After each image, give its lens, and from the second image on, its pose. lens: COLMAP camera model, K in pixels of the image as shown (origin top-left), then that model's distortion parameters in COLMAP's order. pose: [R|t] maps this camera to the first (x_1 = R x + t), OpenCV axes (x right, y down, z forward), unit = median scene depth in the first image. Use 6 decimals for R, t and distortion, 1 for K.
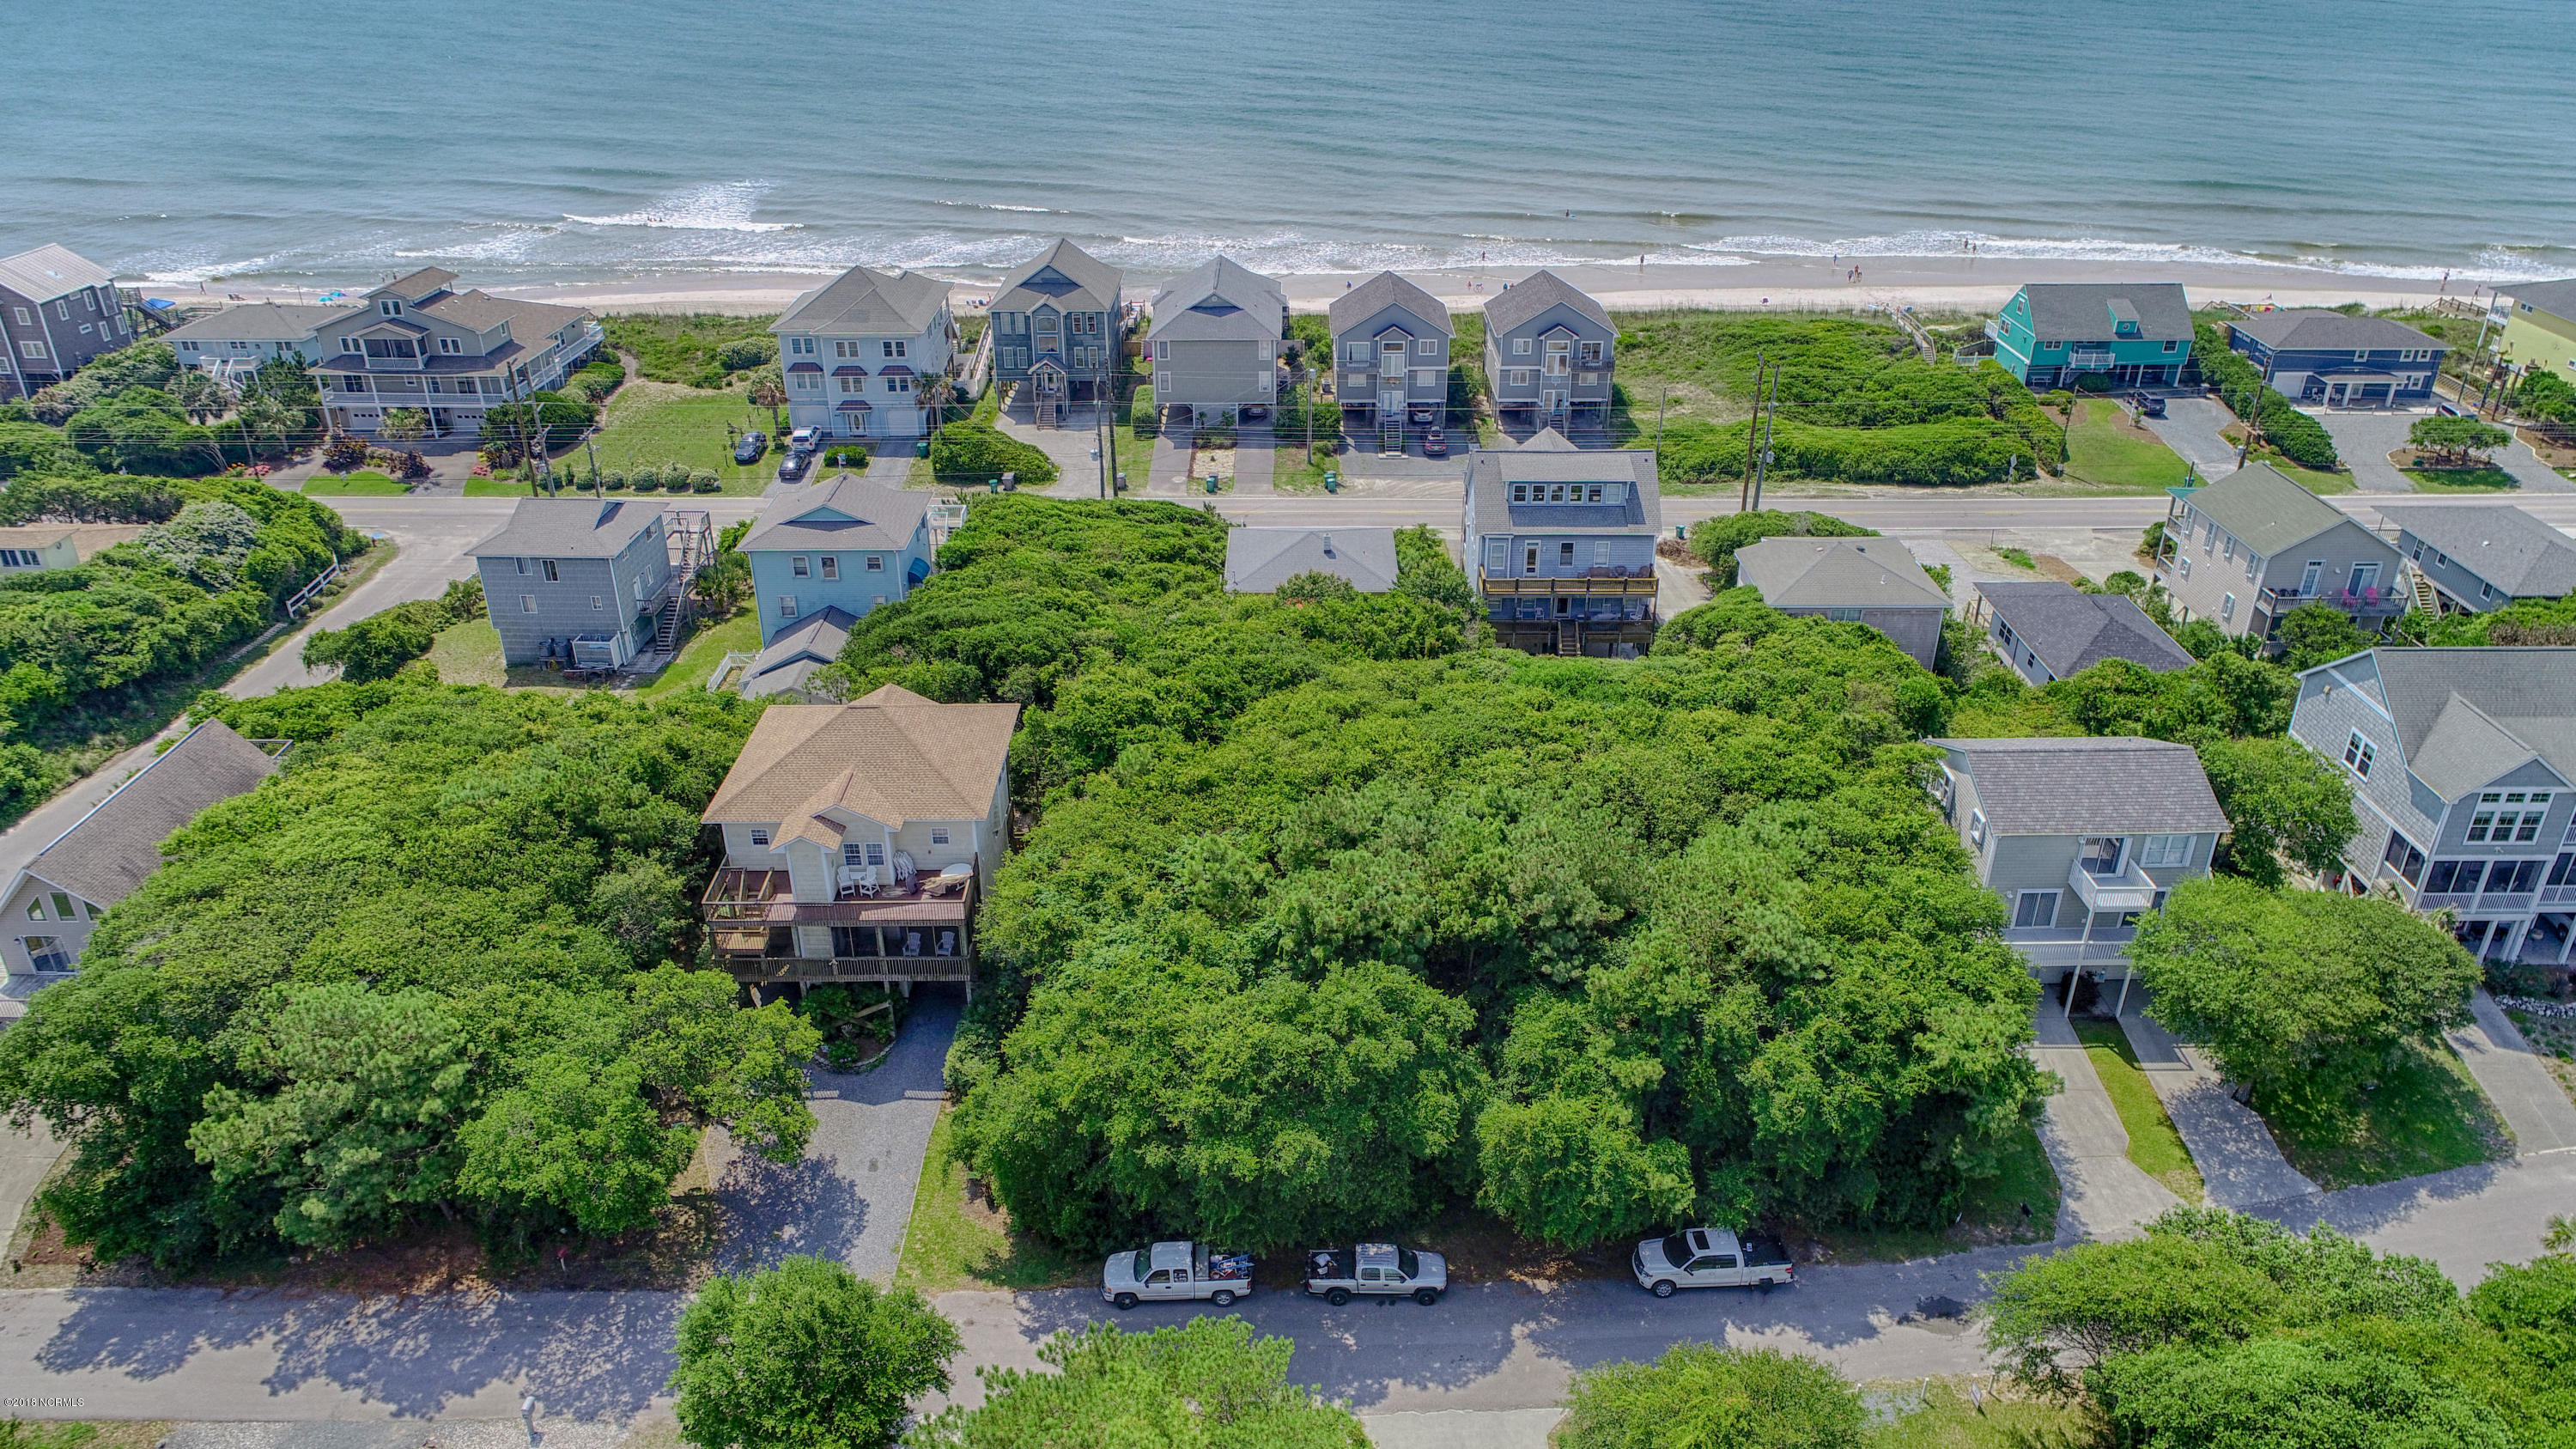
lens RADIAL K [[1749.0, 0, 1288.0], [0, 1749.0, 724.5], [0, 0, 1]] dist [0.000800, -0.001121]
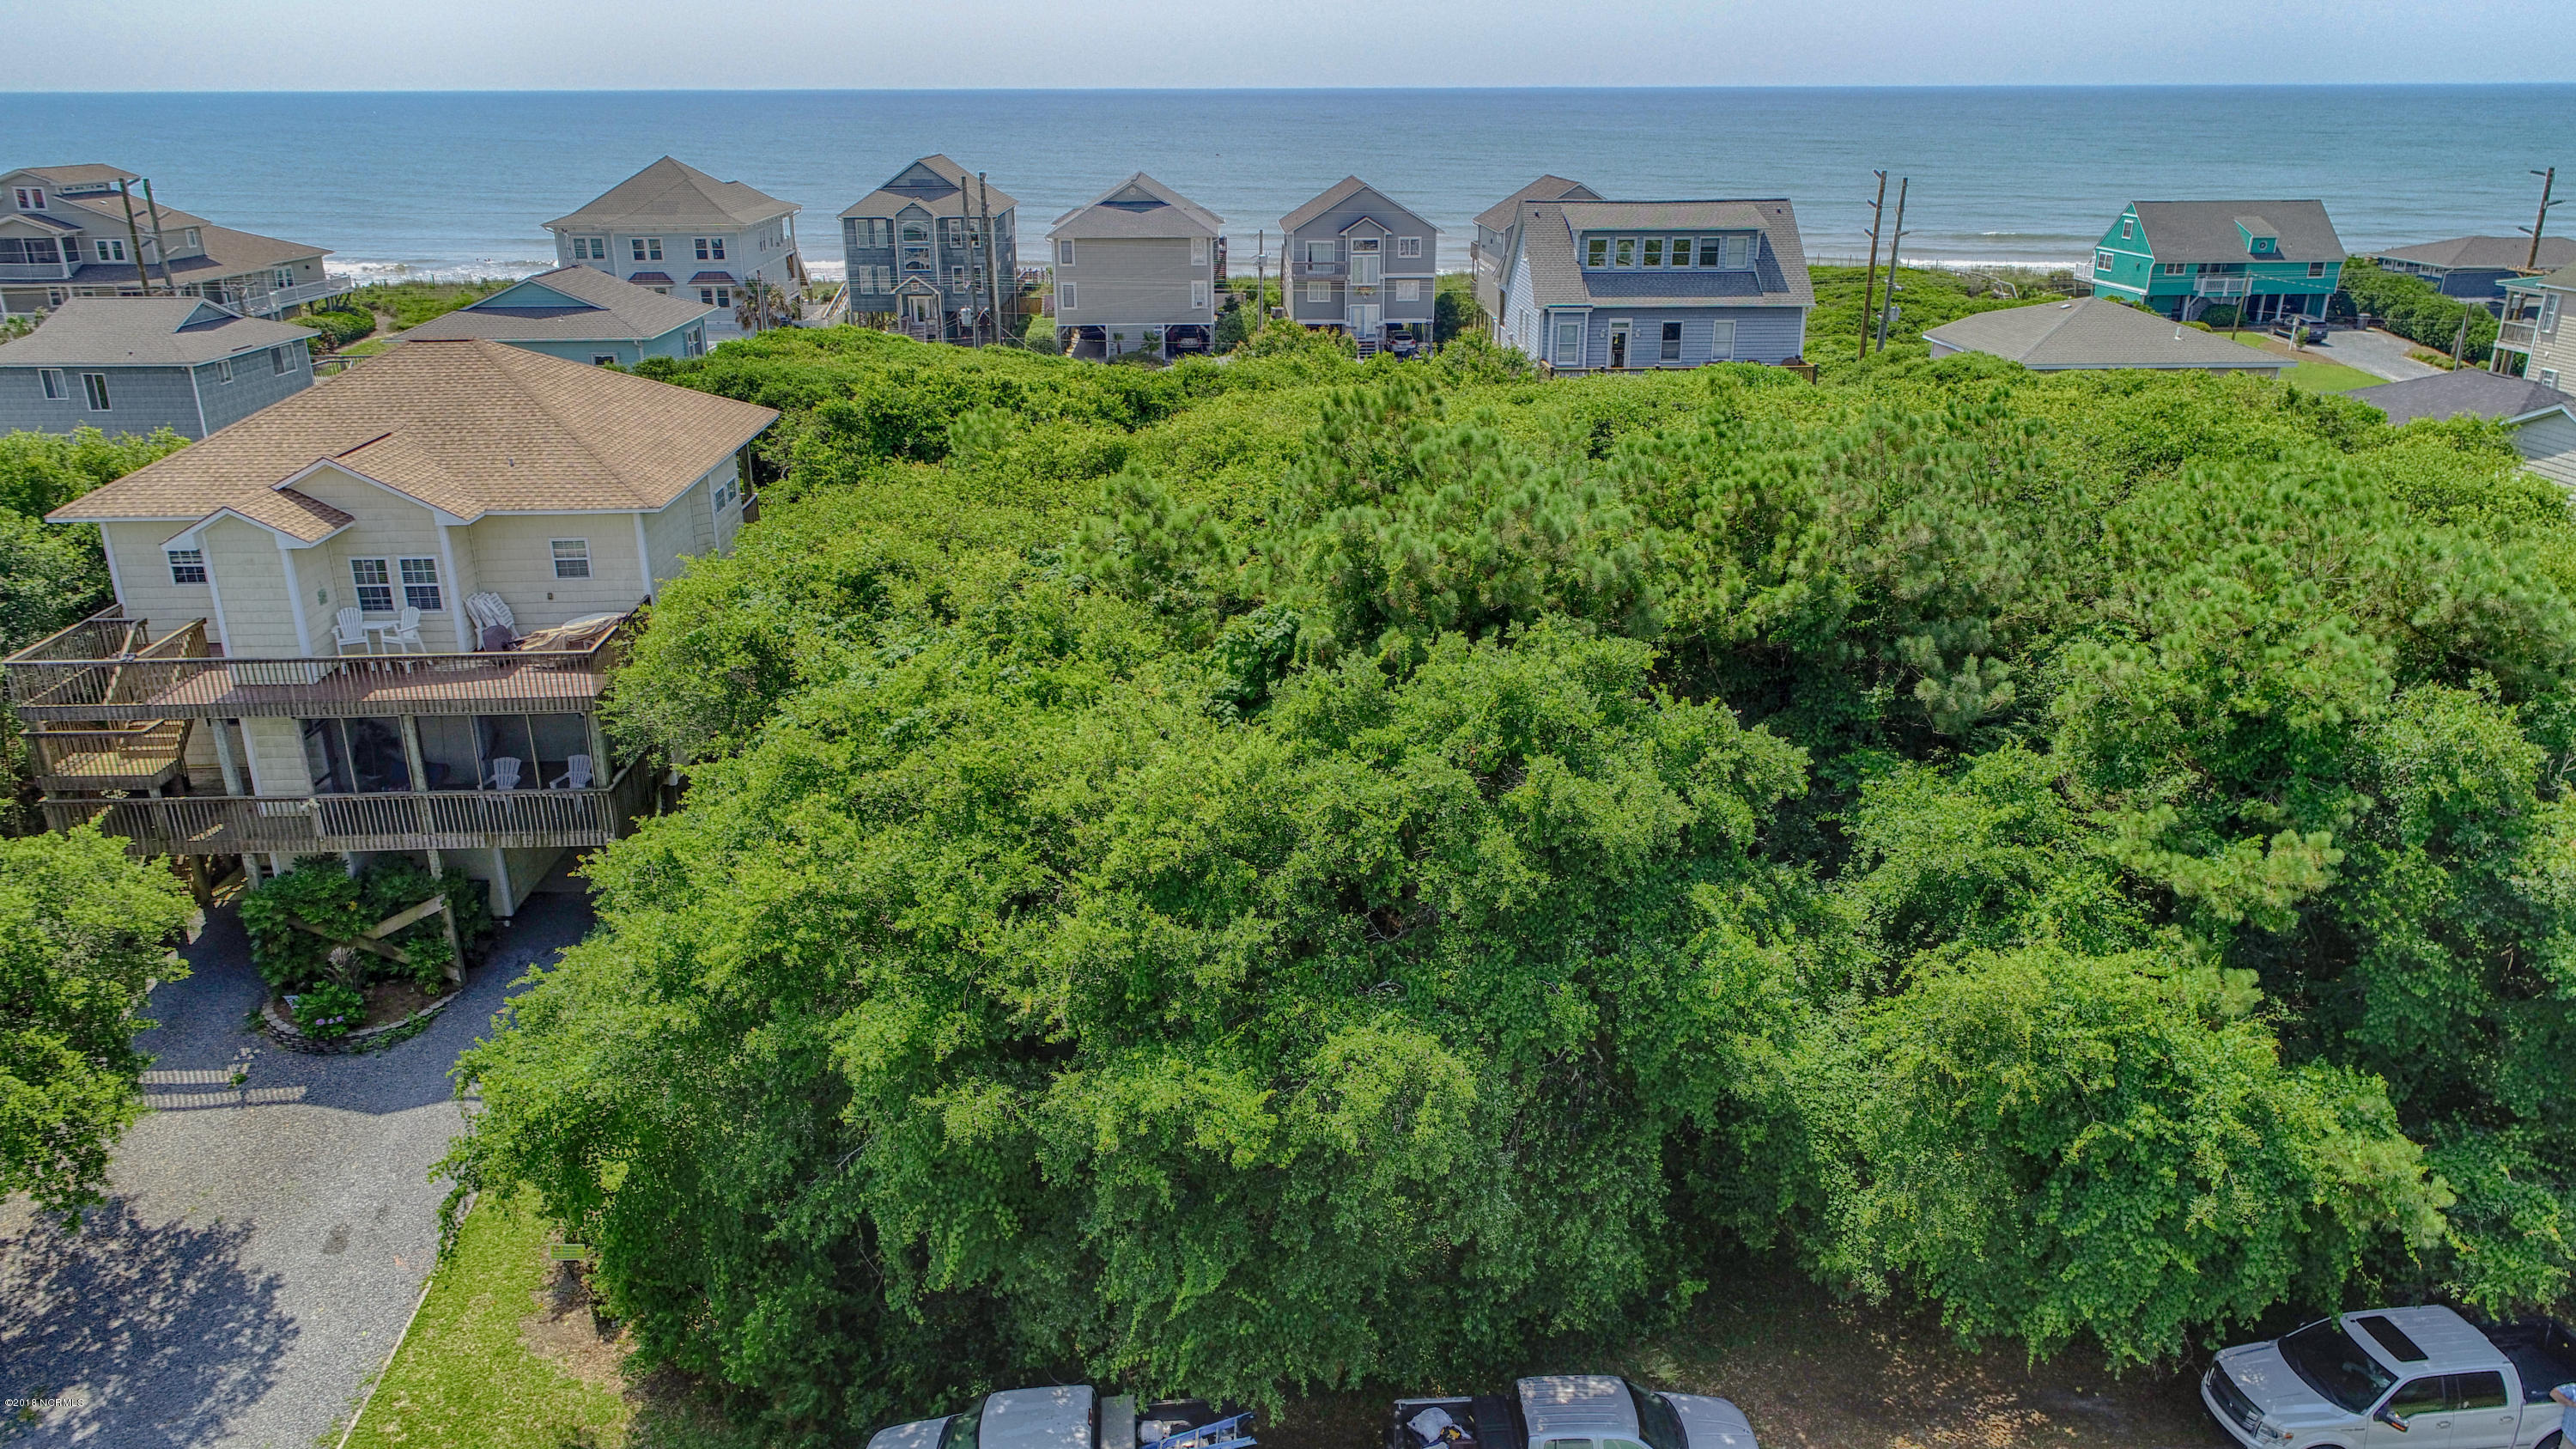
lens RADIAL K [[1749.0, 0, 1288.0], [0, 1749.0, 724.5], [0, 0, 1]] dist [0.000800, -0.001121]
pose [[0.998901, -0.015988, 0.044050, -0.024627], [0.021205, 0.992471, -0.120629, 0.187992], [-0.041790, 0.121431, 0.991720, 0.567680]]
